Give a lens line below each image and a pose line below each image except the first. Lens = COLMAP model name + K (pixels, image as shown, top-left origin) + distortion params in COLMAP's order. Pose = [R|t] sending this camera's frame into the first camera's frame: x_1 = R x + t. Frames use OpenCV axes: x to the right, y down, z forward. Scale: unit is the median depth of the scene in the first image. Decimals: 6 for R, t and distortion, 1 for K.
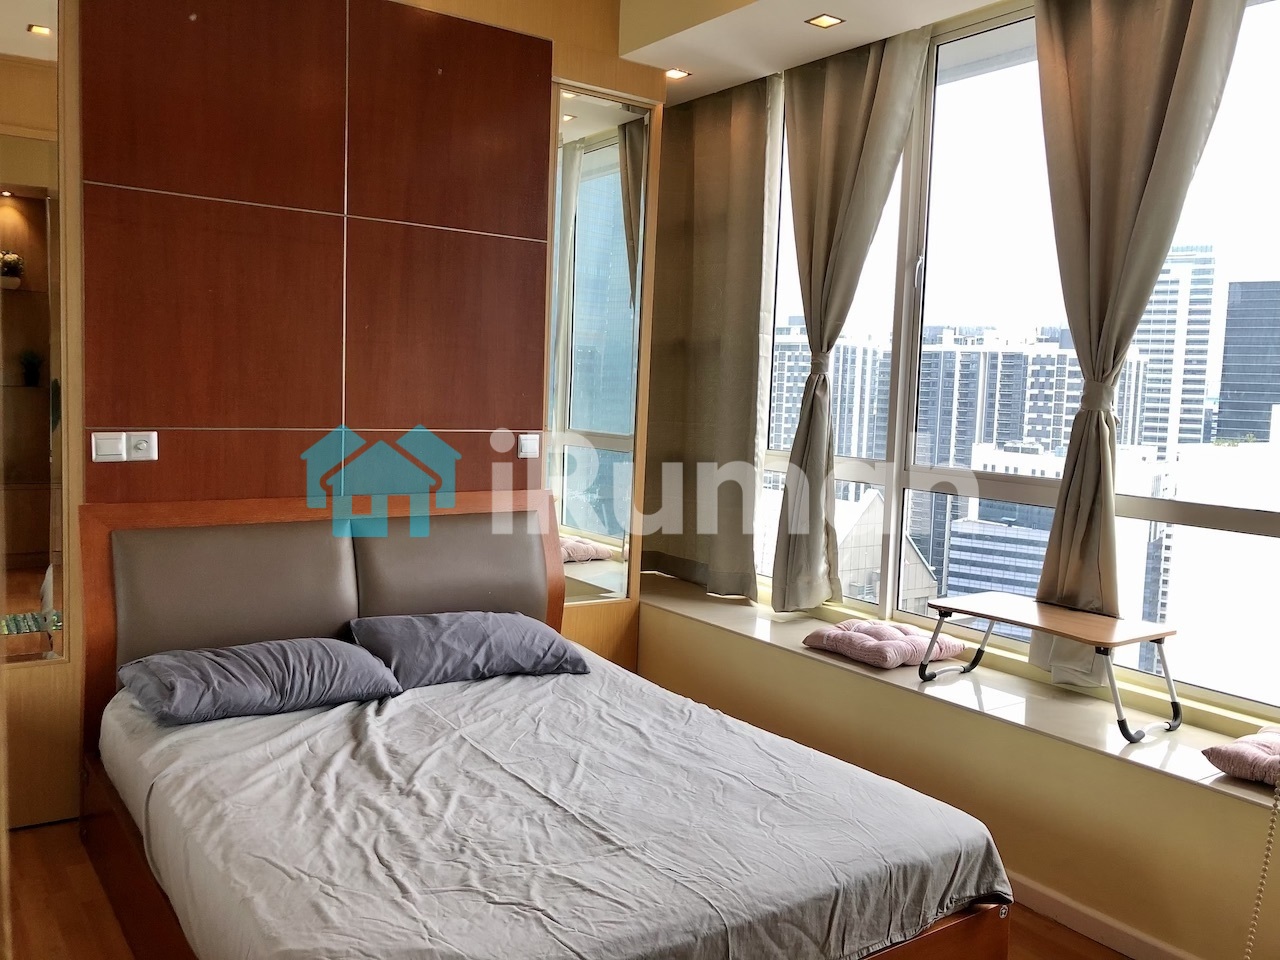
lens RADIAL K [[1052.2, 0, 636.6], [0, 1052.2, 484.3], [0, 0, 1]] dist [-0.016484, -0.002809]
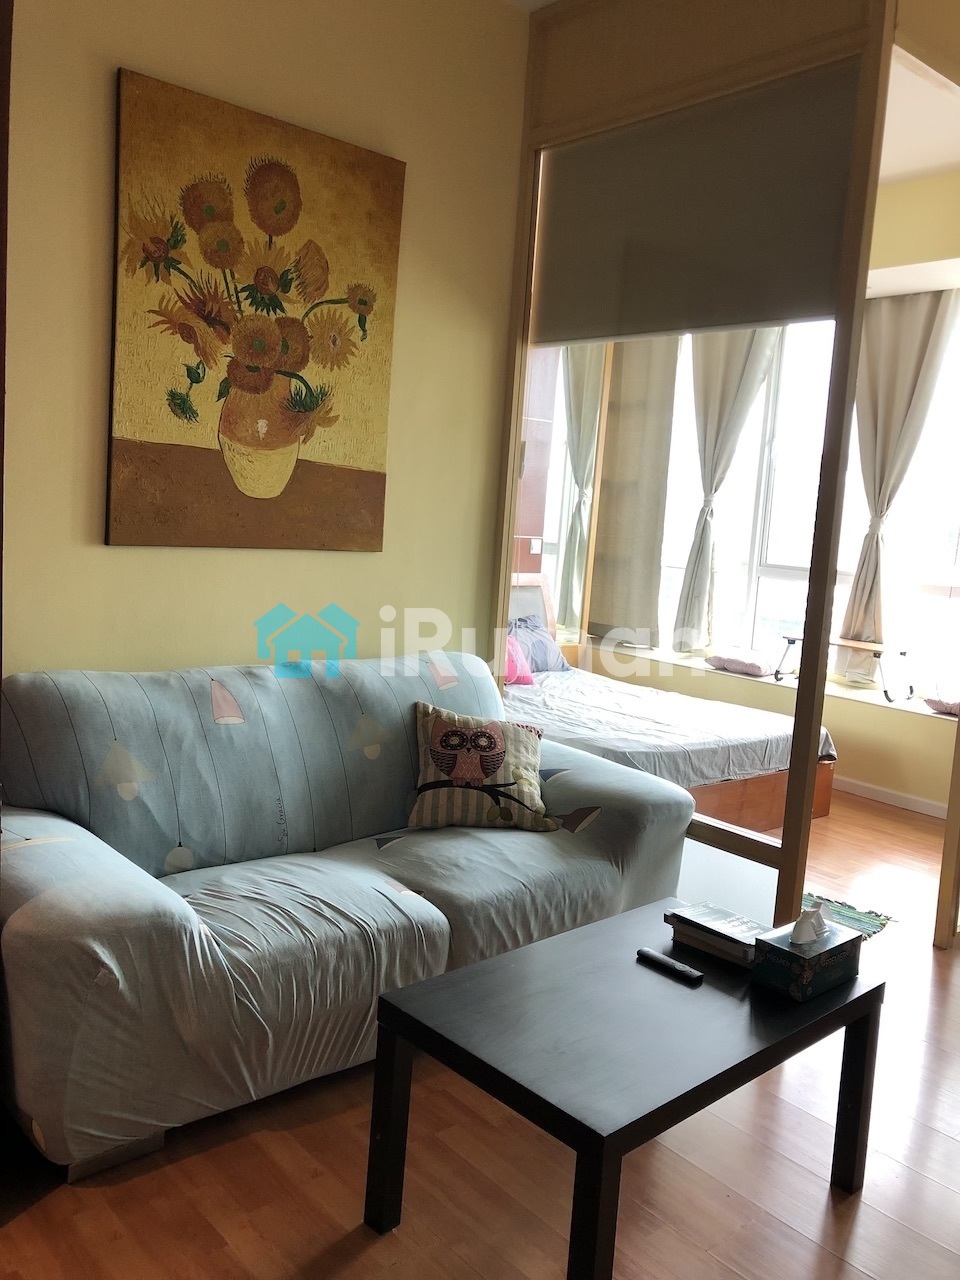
lens RADIAL K [[1052.2, 0, 484.1], [0, 1052.2, 634.2], [0, 0, 1]] dist [-0.016484, -0.002809]
pose [[0.995792, 0.021288, 0.089135, -0.447892], [-0.024117, 0.999235, 0.030774, 0.073284], [-0.088412, -0.032794, 0.995544, -0.858807]]
